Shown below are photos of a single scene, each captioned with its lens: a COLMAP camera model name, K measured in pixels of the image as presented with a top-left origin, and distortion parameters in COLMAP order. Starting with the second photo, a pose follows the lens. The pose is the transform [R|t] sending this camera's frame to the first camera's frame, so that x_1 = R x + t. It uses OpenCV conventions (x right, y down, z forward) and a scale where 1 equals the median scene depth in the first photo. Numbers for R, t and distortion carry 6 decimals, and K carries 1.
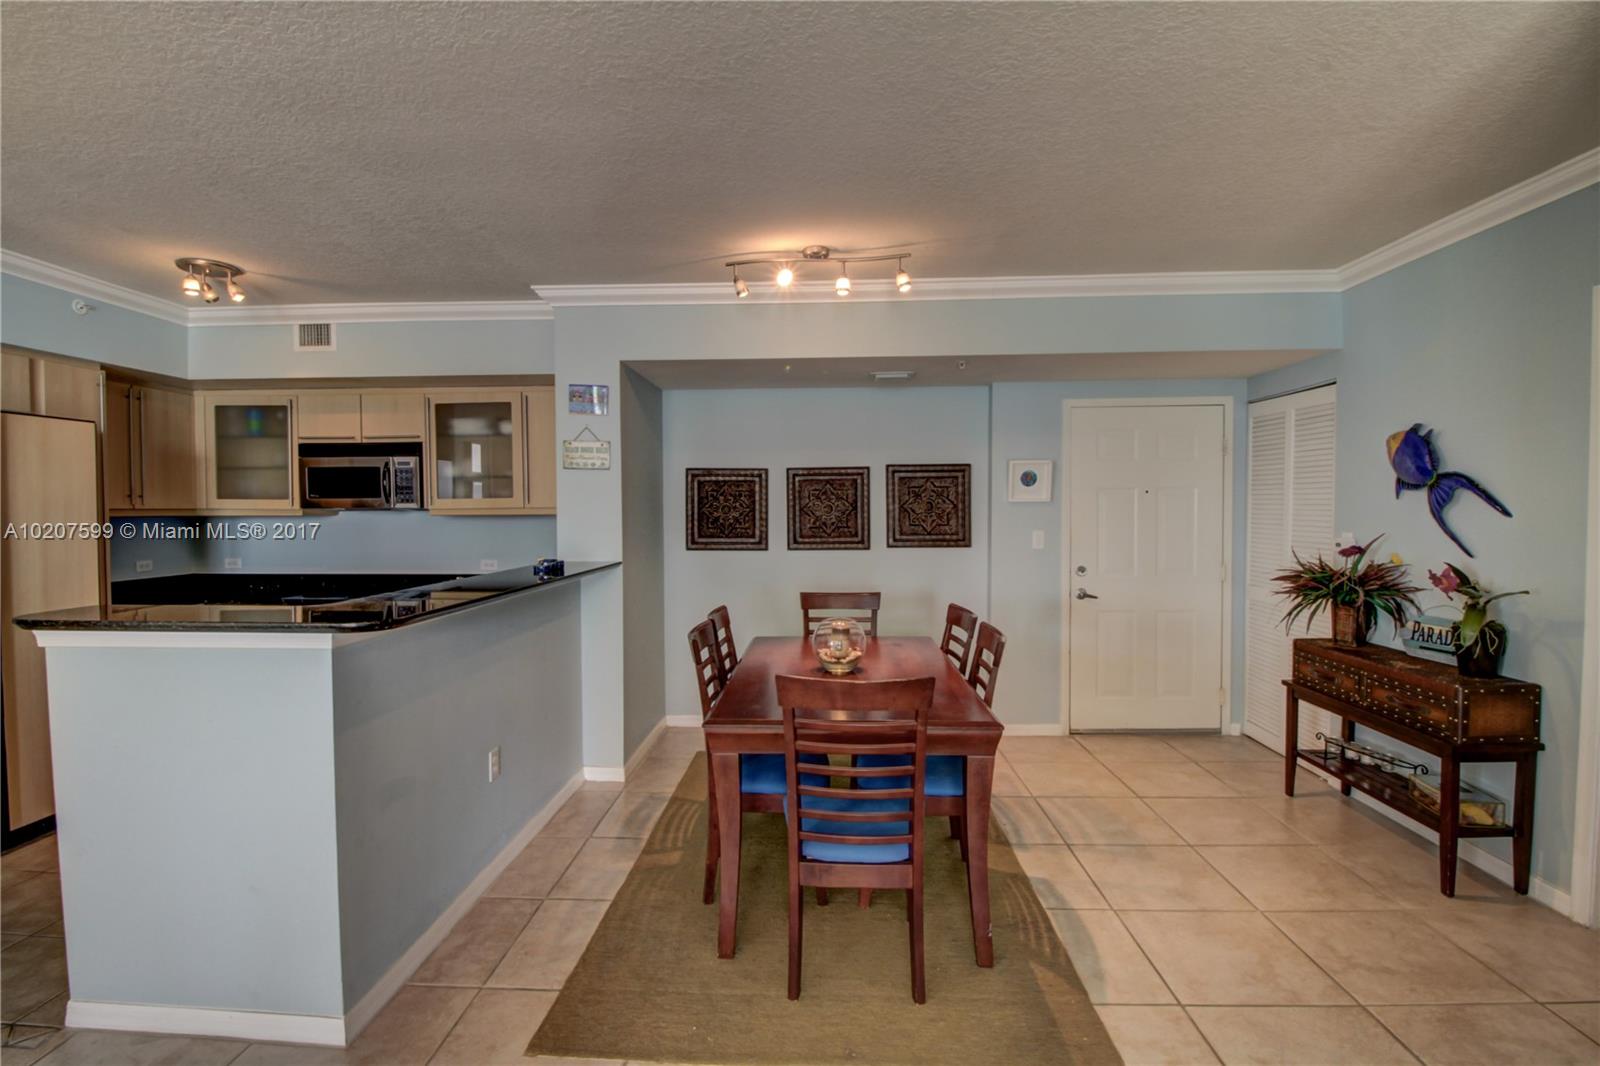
lens RADIAL K [[756.2, 0, 790.4], [0, 756.2, 527.3], [0, 0, 1]] dist [-0.002291, -0.002254]
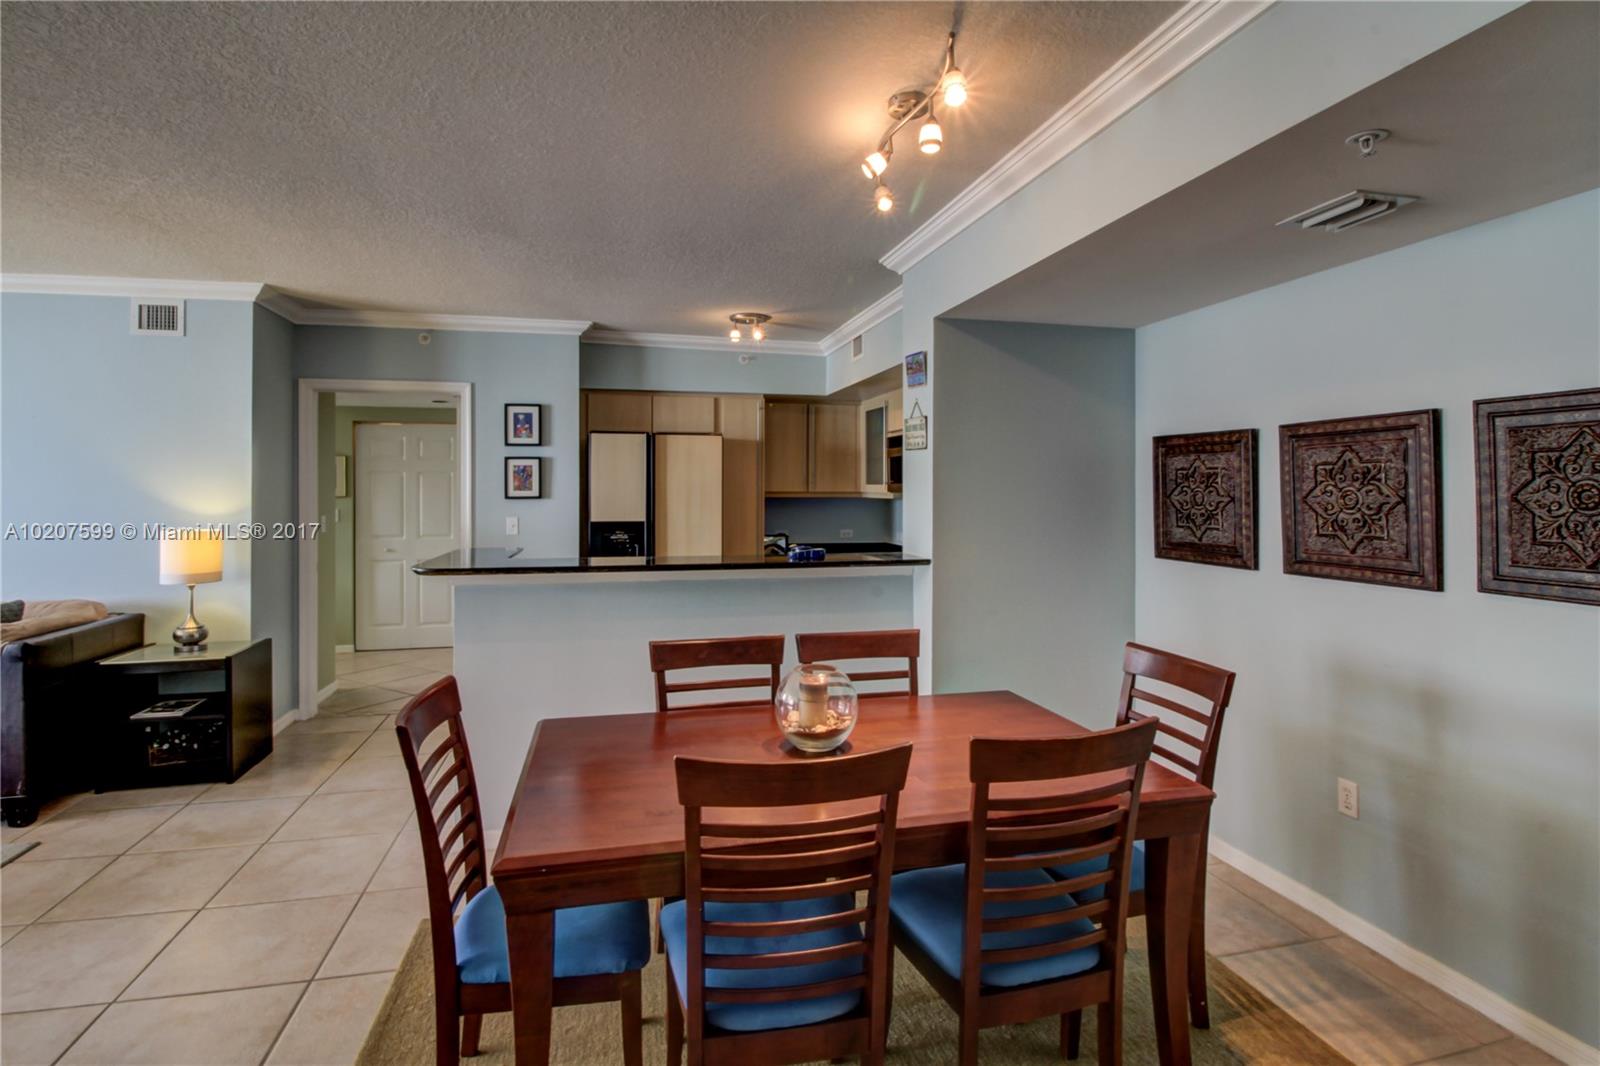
lens RADIAL K [[756.2, 0, 801.1], [0, 756.2, 497.7], [0, 0, 1]] dist [-0.002291, -0.002254]
pose [[0.291400, 0.012890, -0.956514, 0.447910], [-0.030483, 0.999527, 0.004183, -0.017806], [0.956116, 0.027938, 0.291655, 0.525703]]
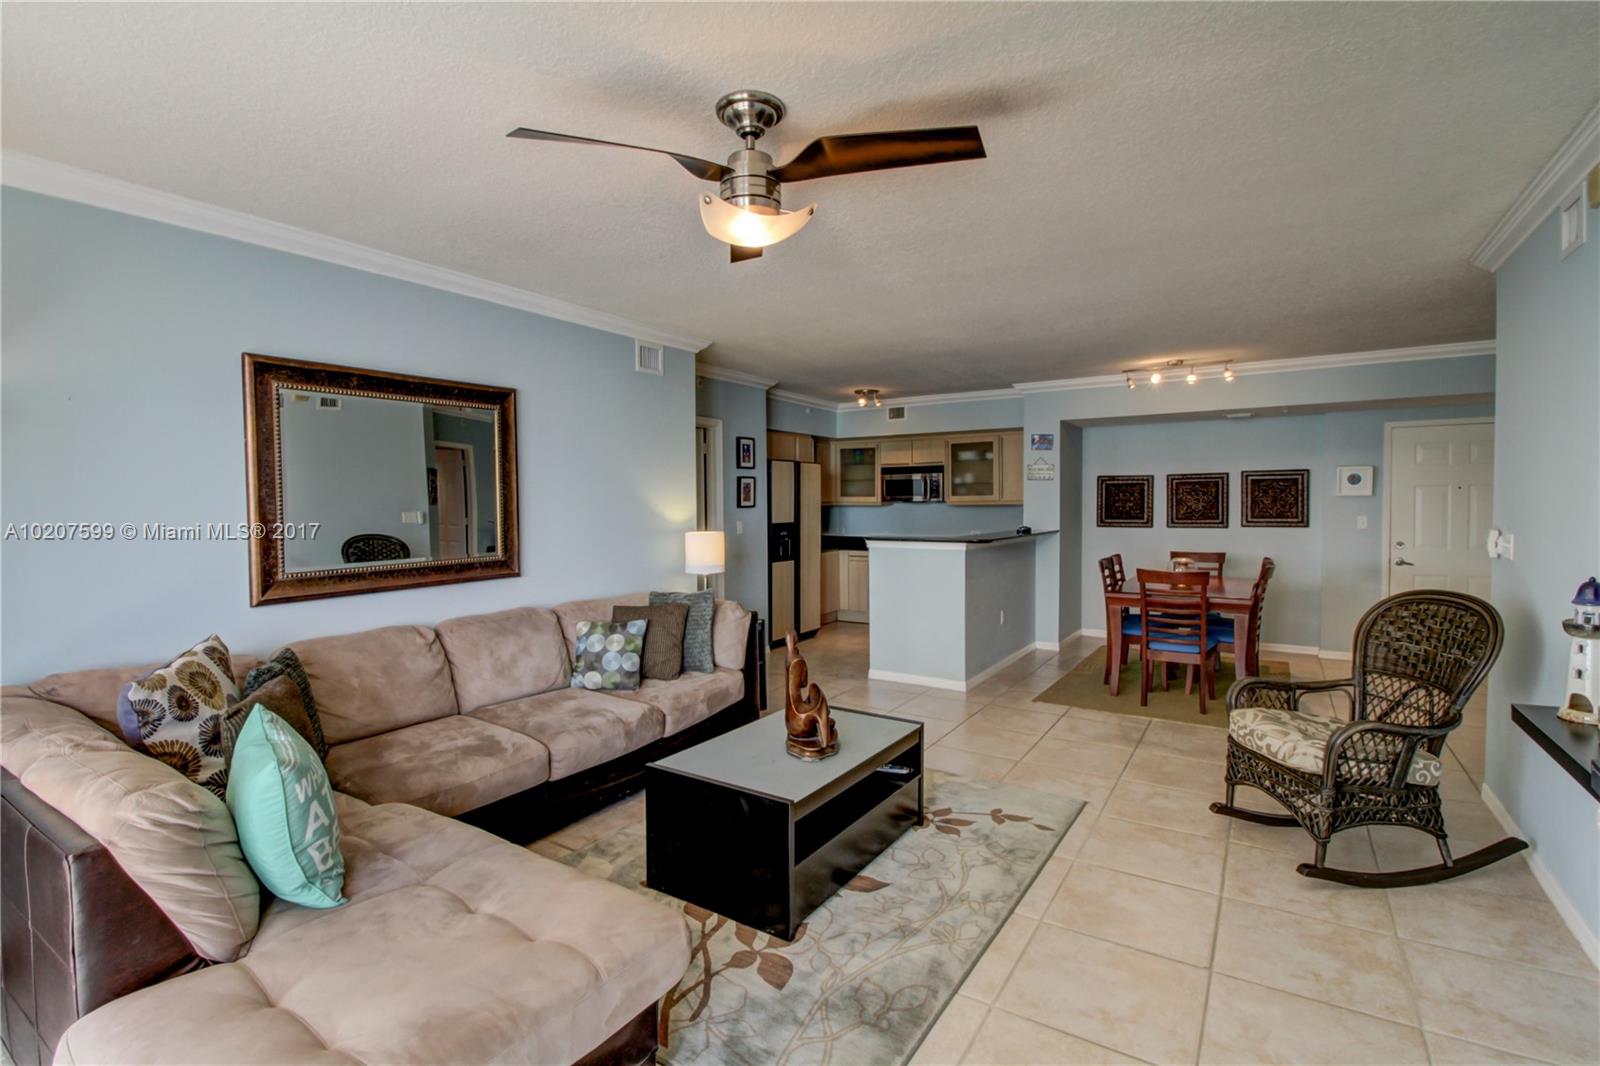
lens RADIAL K [[756.2, 0, 786.5], [0, 756.2, 525.1], [0, 0, 1]] dist [-0.002291, -0.002254]
pose [[0.865312, 0.013221, -0.501059, 0.103142], [-0.010447, 0.999911, 0.008342, 0.021349], [0.501125, -0.001984, 0.865373, -0.776733]]
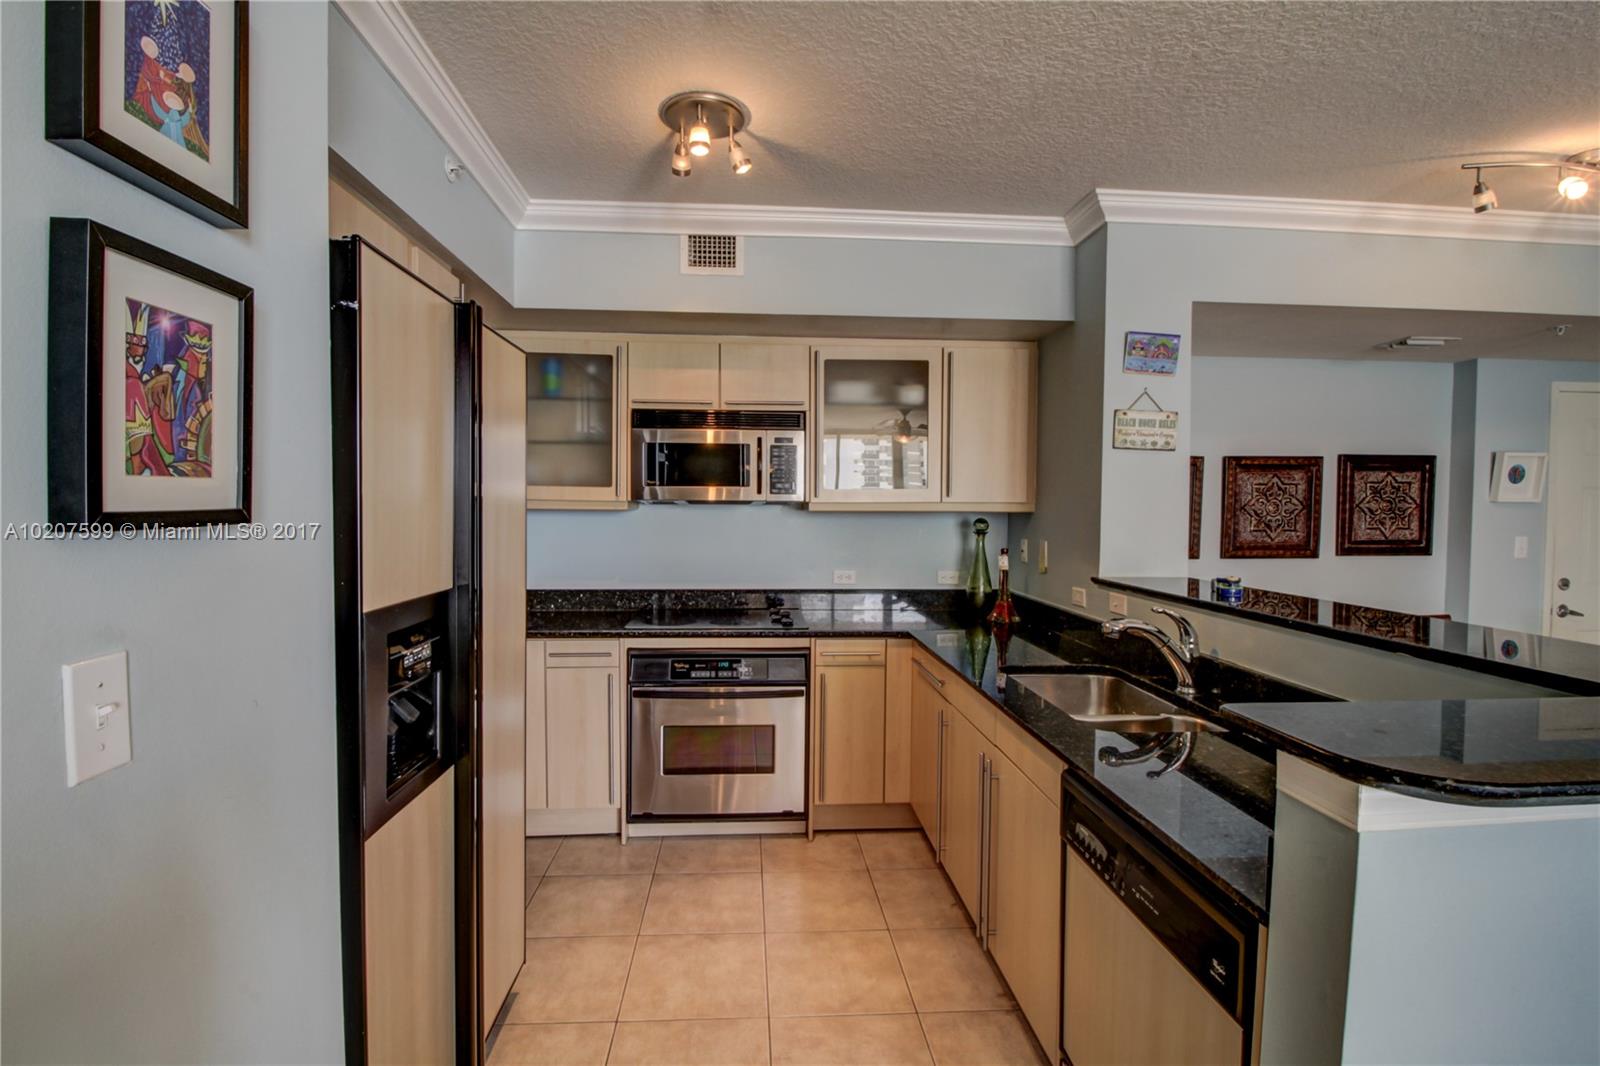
lens RADIAL K [[756.2, 0, 799.6], [0, 756.2, 532.2], [0, 0, 1]] dist [-0.002291, -0.002254]
pose [[0.991700, 0.004945, 0.128480, -0.583750], [-0.005741, 0.999967, 0.005824, -0.000053], [-0.128447, -0.006513, 0.991695, 0.271976]]
